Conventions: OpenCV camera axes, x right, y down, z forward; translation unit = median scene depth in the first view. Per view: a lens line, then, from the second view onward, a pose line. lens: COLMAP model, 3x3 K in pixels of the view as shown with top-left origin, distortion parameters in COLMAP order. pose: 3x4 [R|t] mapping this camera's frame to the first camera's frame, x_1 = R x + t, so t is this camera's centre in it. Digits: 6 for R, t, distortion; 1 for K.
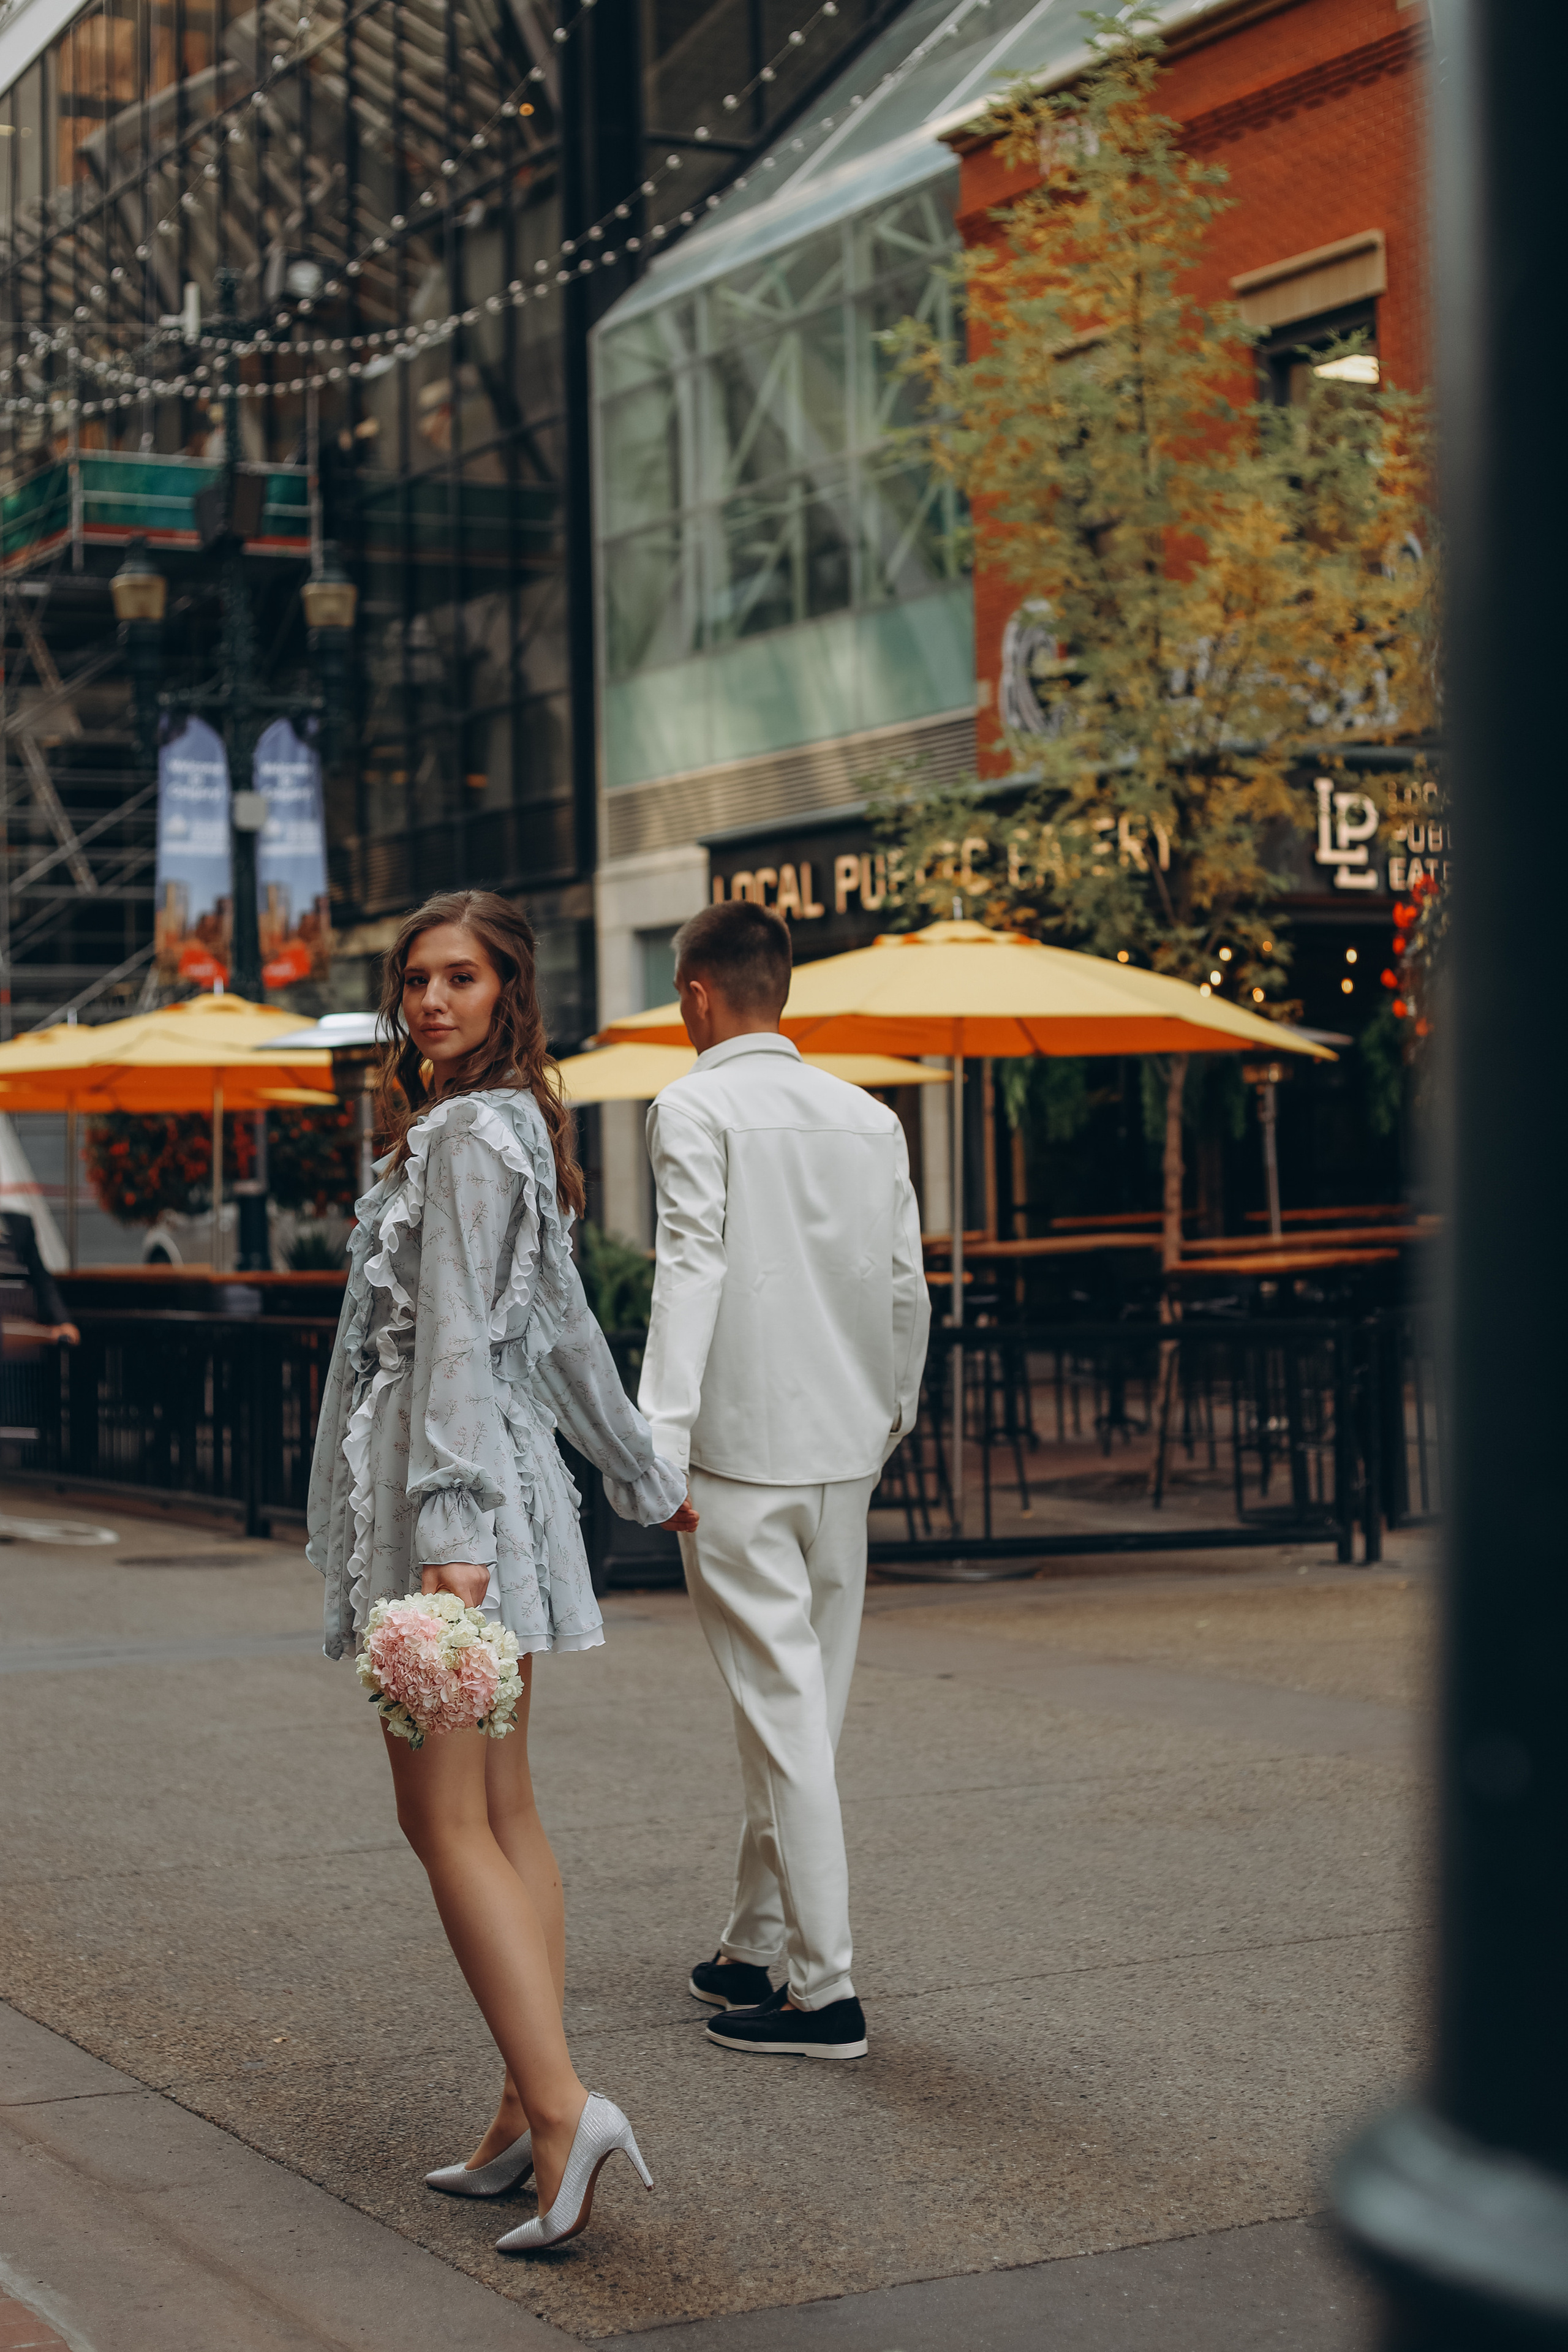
lens RADIAL K [[3425.7, 0, 784.0], [0, 3425.7, 1174.6], [0, 0, 1]] dist [-0.020230, -0.032838]
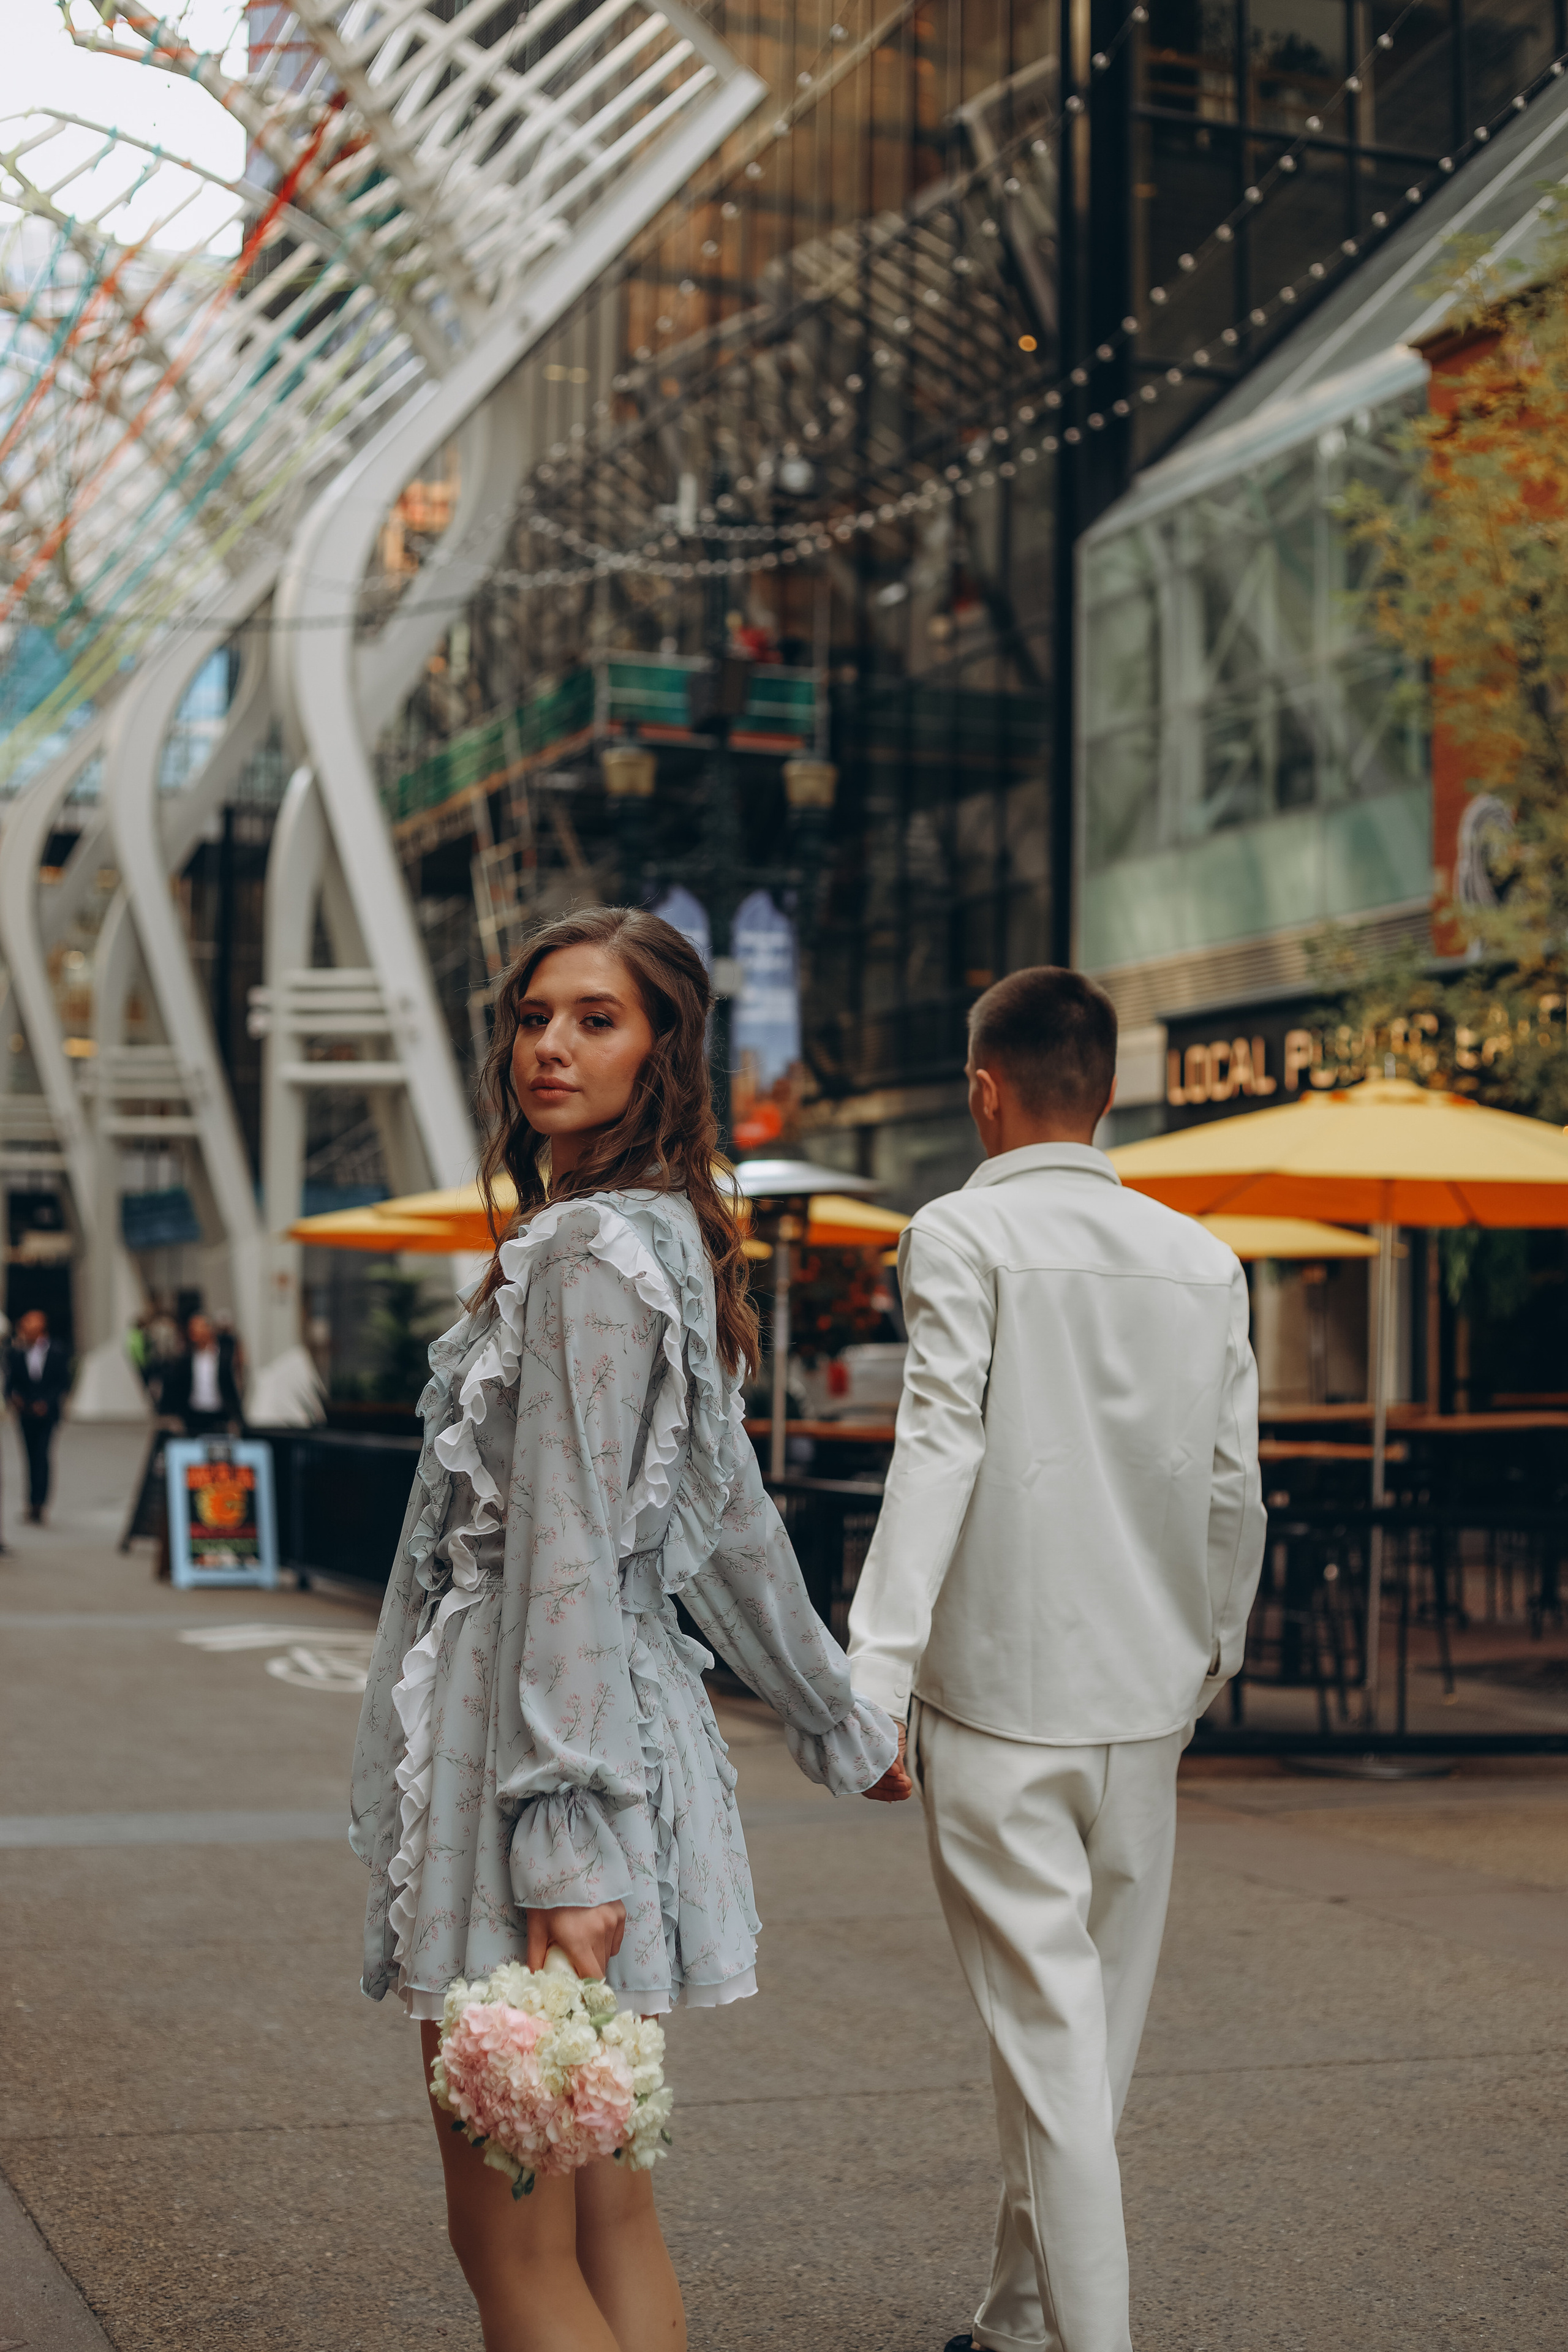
lens RADIAL K [[3323.7, 0, 830.1], [0, 3323.7, 1174.6], [0, 0, 1]] dist [-0.105533, 0.006919]
pose [[0.992318, 0.026353, -0.120871, 0.026346], [-0.032194, 0.998394, -0.046625, 0.001719], [0.119448, 0.050158, 0.991573, 0.209028]]
